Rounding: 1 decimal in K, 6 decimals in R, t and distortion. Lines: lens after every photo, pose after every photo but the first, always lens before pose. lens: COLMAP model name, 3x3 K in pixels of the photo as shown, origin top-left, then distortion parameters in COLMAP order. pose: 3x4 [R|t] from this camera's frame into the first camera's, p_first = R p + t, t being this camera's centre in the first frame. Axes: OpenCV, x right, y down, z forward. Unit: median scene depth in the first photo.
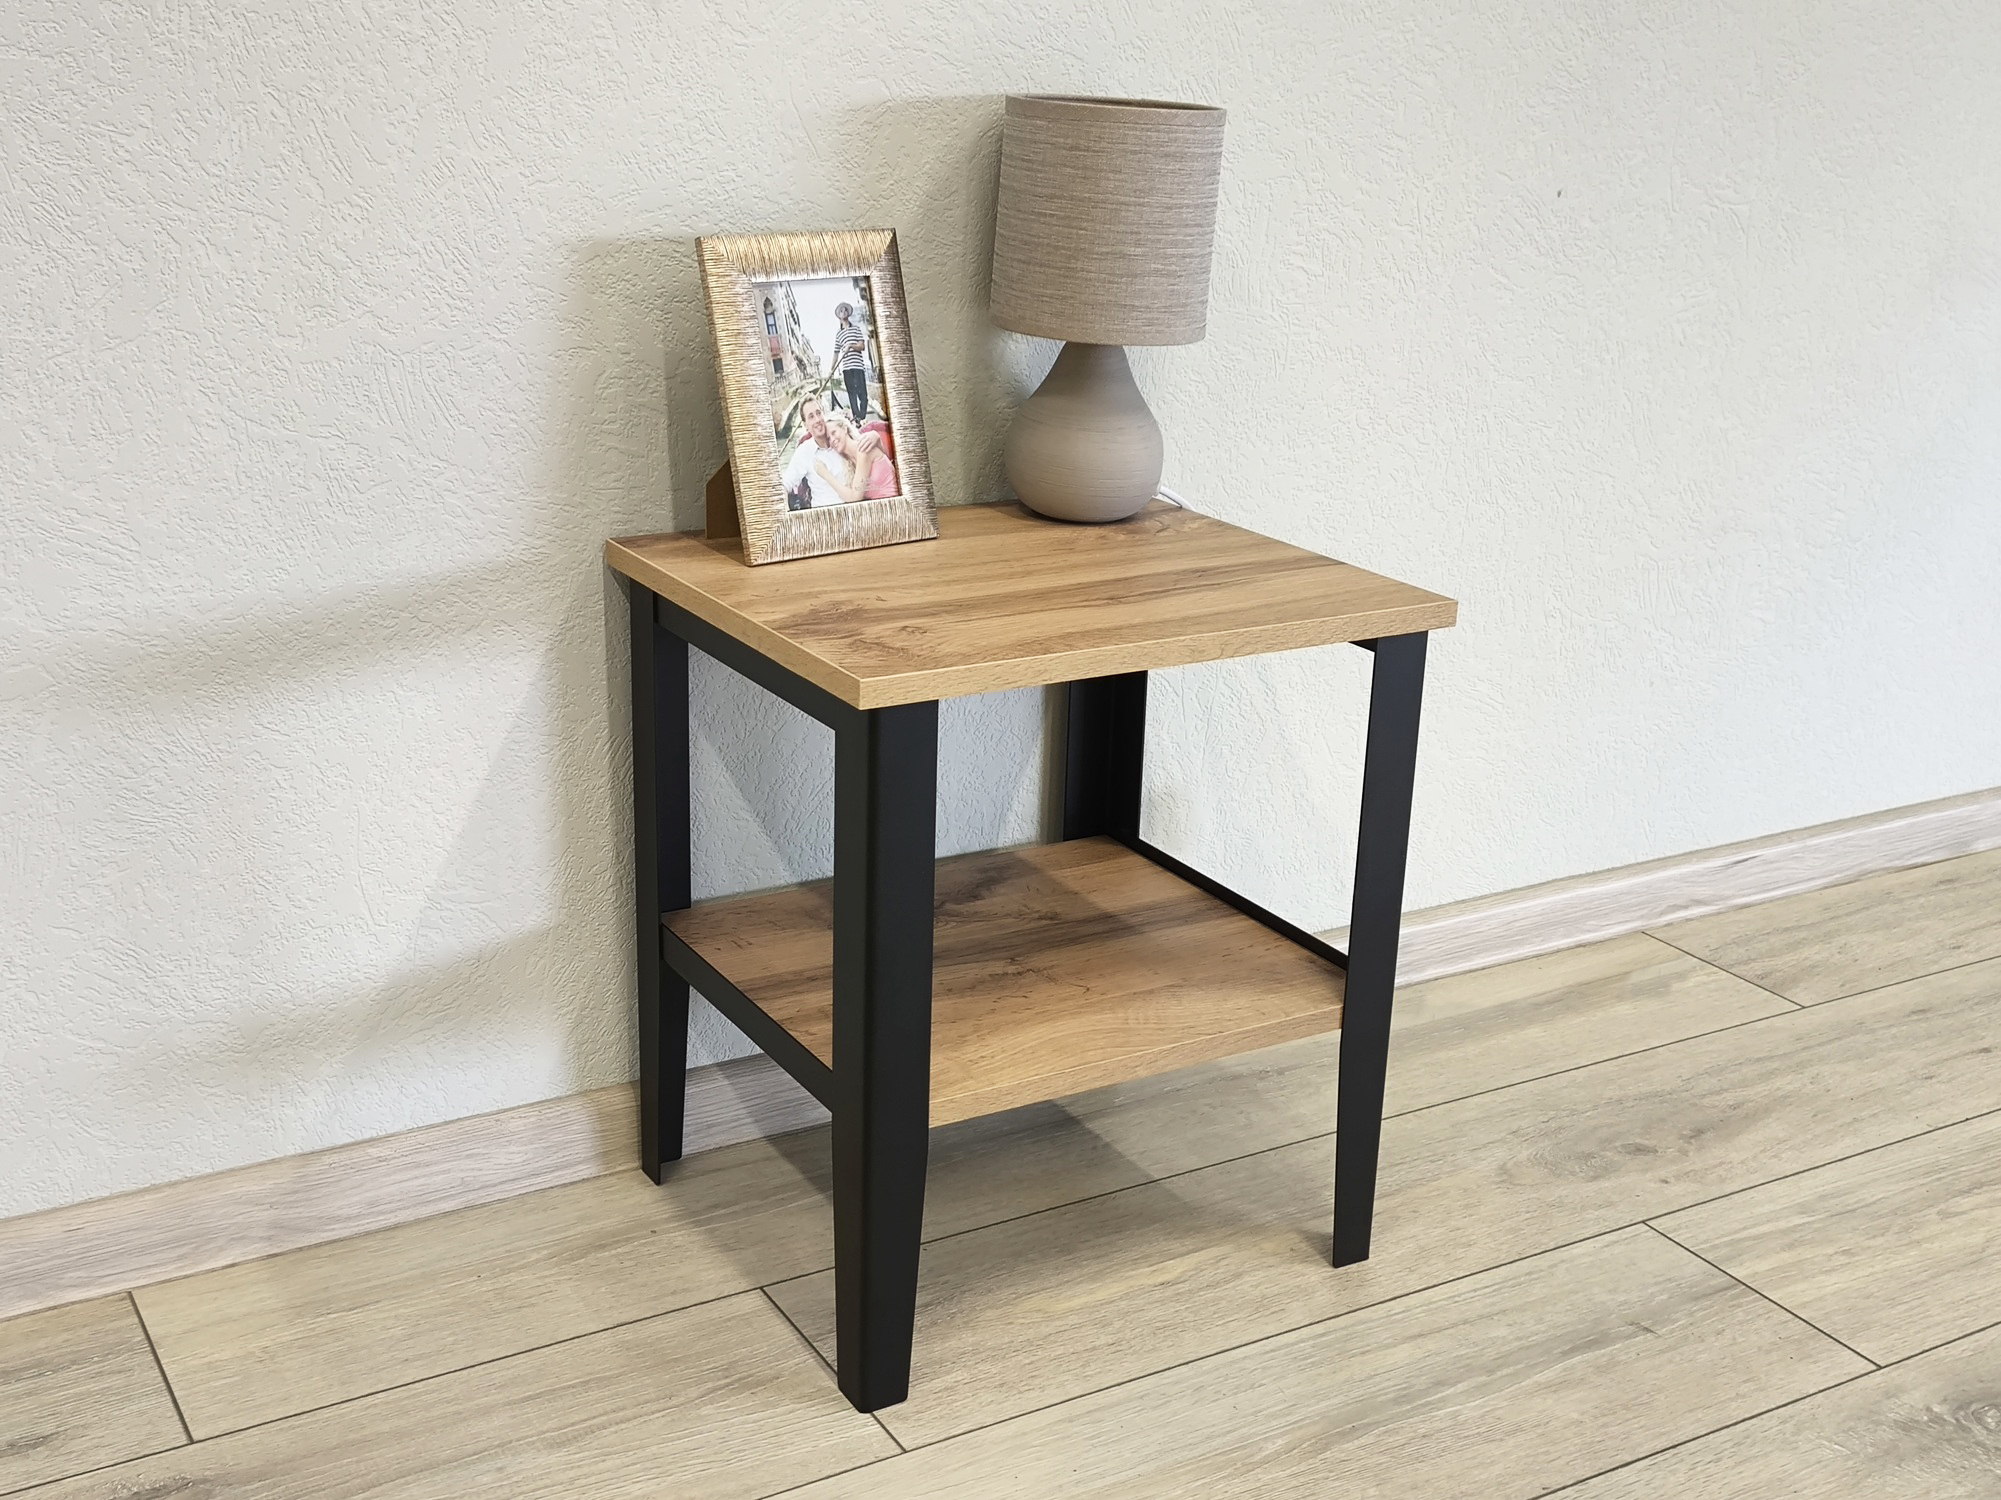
lens RADIAL K [[2217.7, 0, 976.6], [0, 2217.7, 755.3], [0, 0, 1]] dist [0.167249, -0.333048]
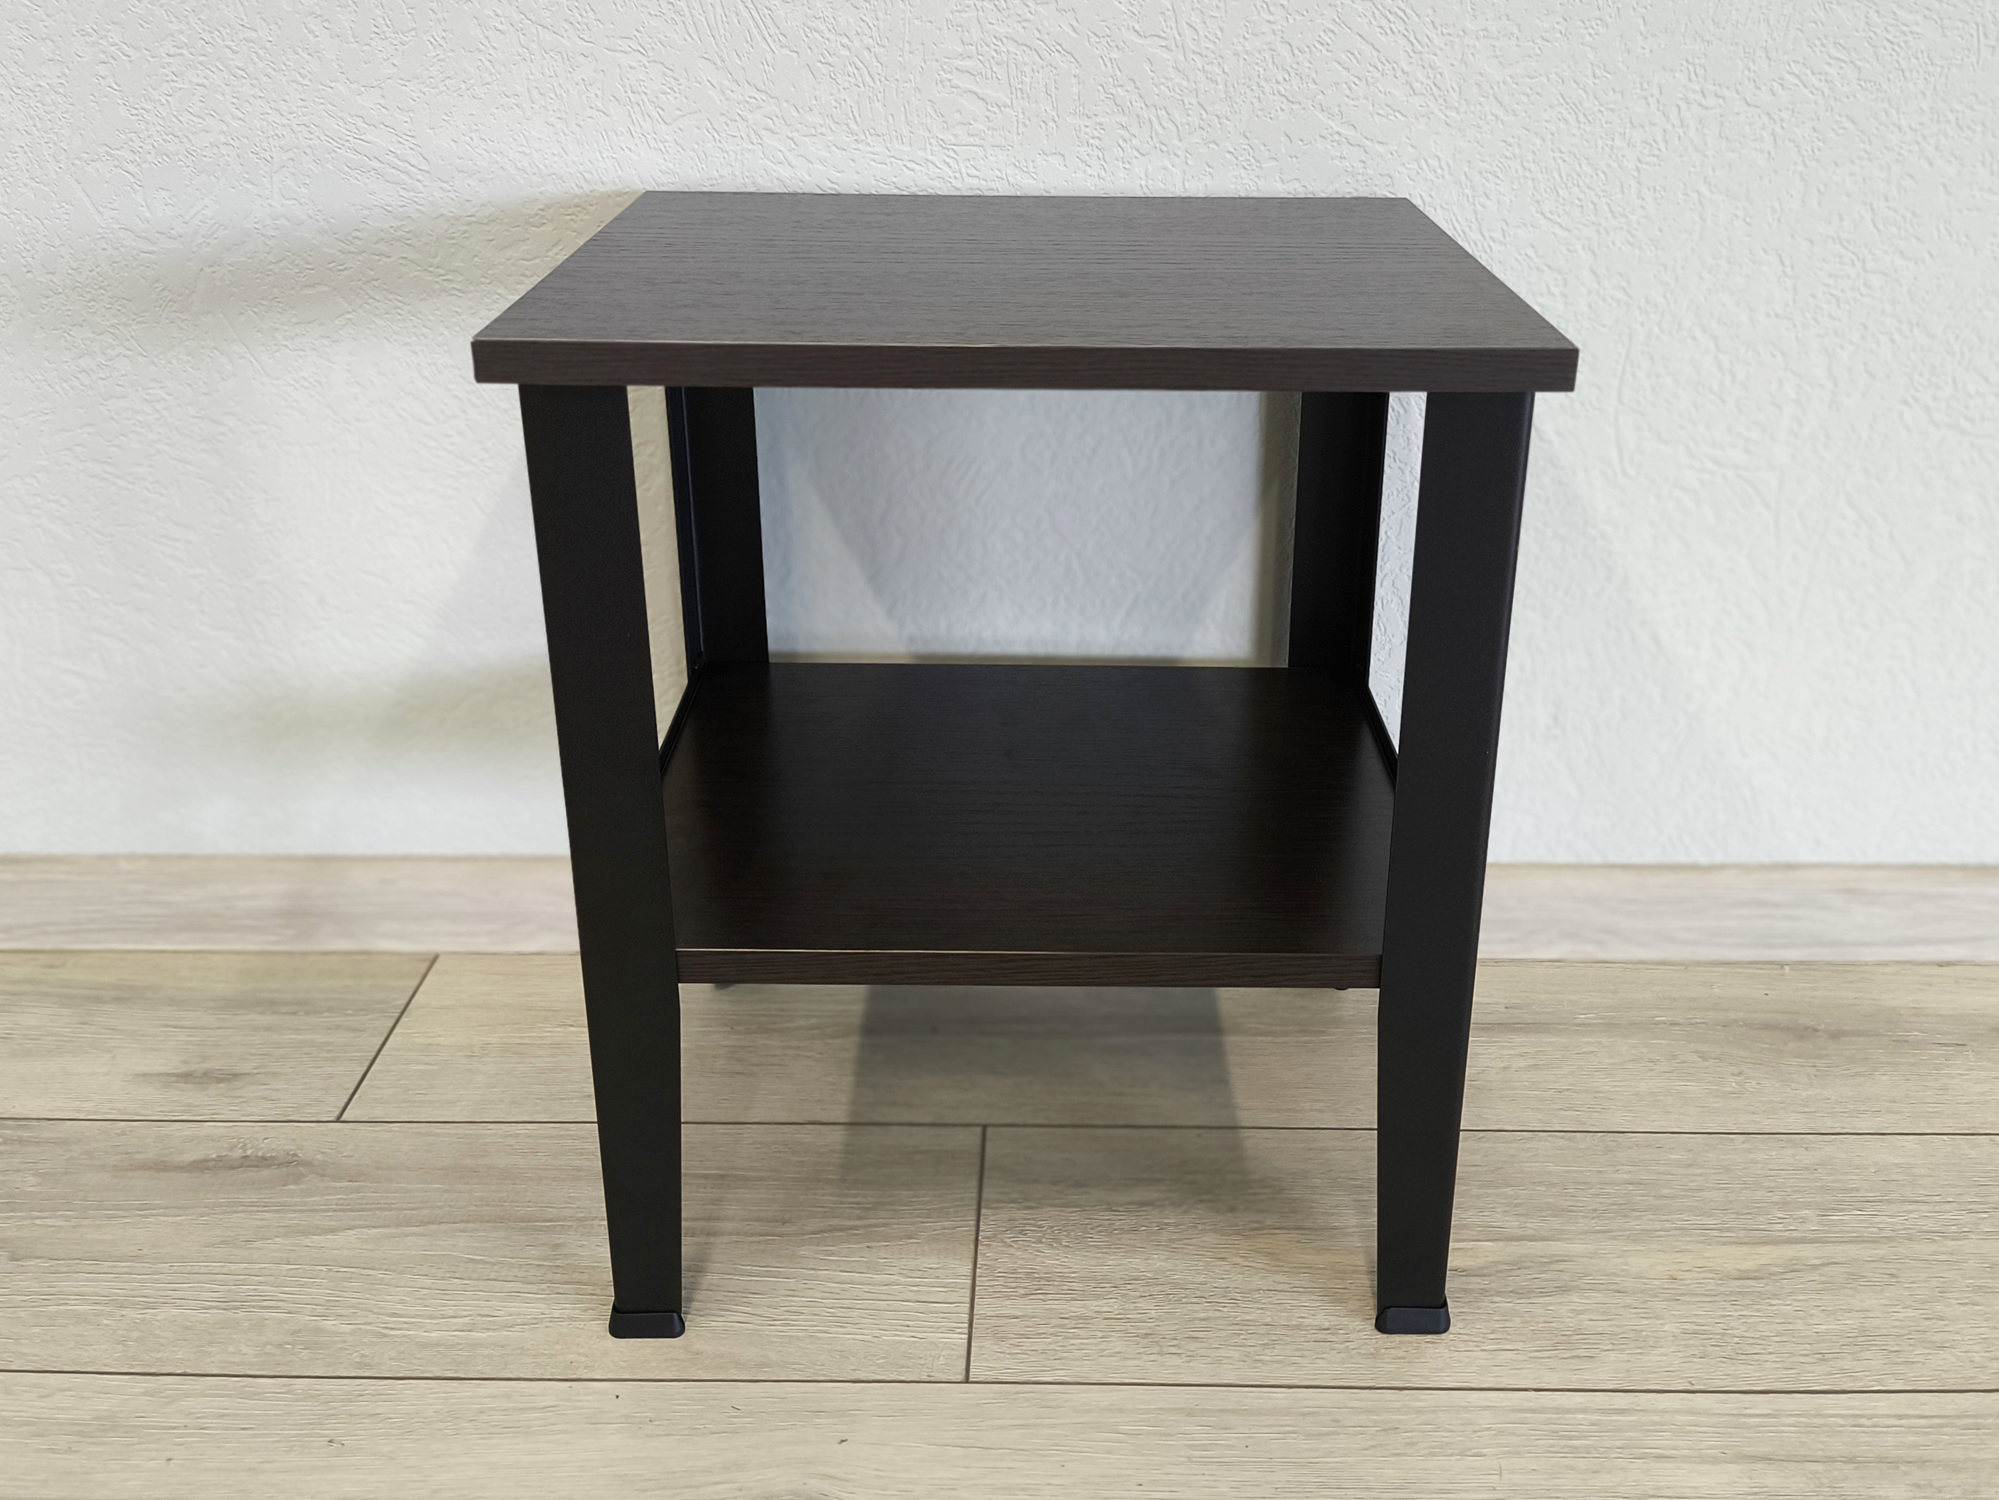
lens RADIAL K [[1910.9, 0, 1066.4], [0, 1910.9, 758.3], [0, 0, 1]] dist [0.097026, -0.227020]
pose [[0.865191, 0.184002, -0.466464, 0.238303], [-0.137468, 0.981638, 0.132245, 0.002001], [0.482232, -0.050293, 0.874599, 0.383893]]
